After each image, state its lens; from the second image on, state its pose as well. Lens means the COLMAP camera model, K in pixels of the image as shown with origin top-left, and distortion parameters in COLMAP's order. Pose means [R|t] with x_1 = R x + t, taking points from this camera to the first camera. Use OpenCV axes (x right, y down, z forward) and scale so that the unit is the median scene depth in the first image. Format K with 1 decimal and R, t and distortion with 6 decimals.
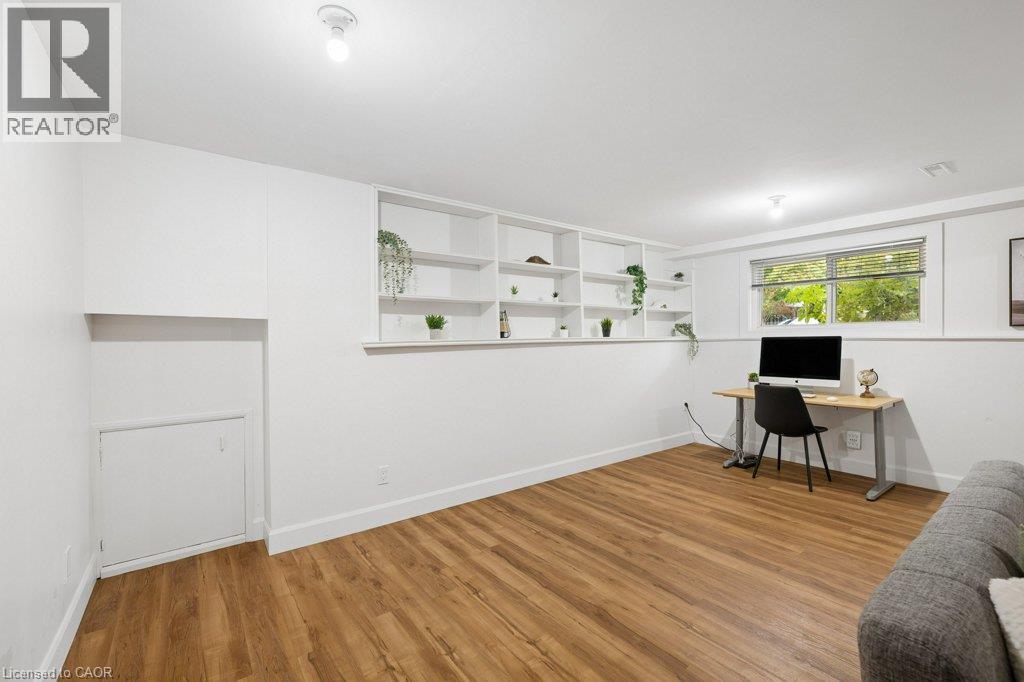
lens RADIAL K [[434.4, 0, 512.0], [0, 434.4, 341.0], [0, 0, 1]] dist [-0.000490, 0.000018]
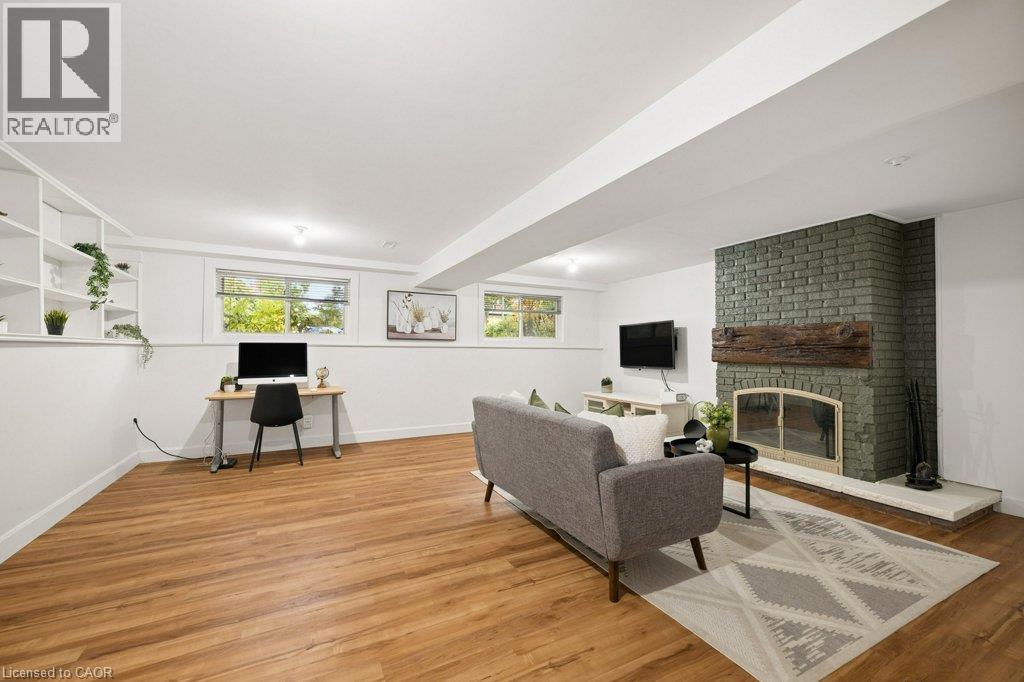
lens RADIAL K [[411.0, 0, 512.0], [0, 411.0, 341.0], [0, 0, 1]] dist [-0.000192, 0.000100]
pose [[0.164258, 0.029822, 0.985966, -0.373899], [-0.000306, 0.999544, -0.030182, 0.021242], [-0.986417, 0.004656, 0.164192, 0.191121]]
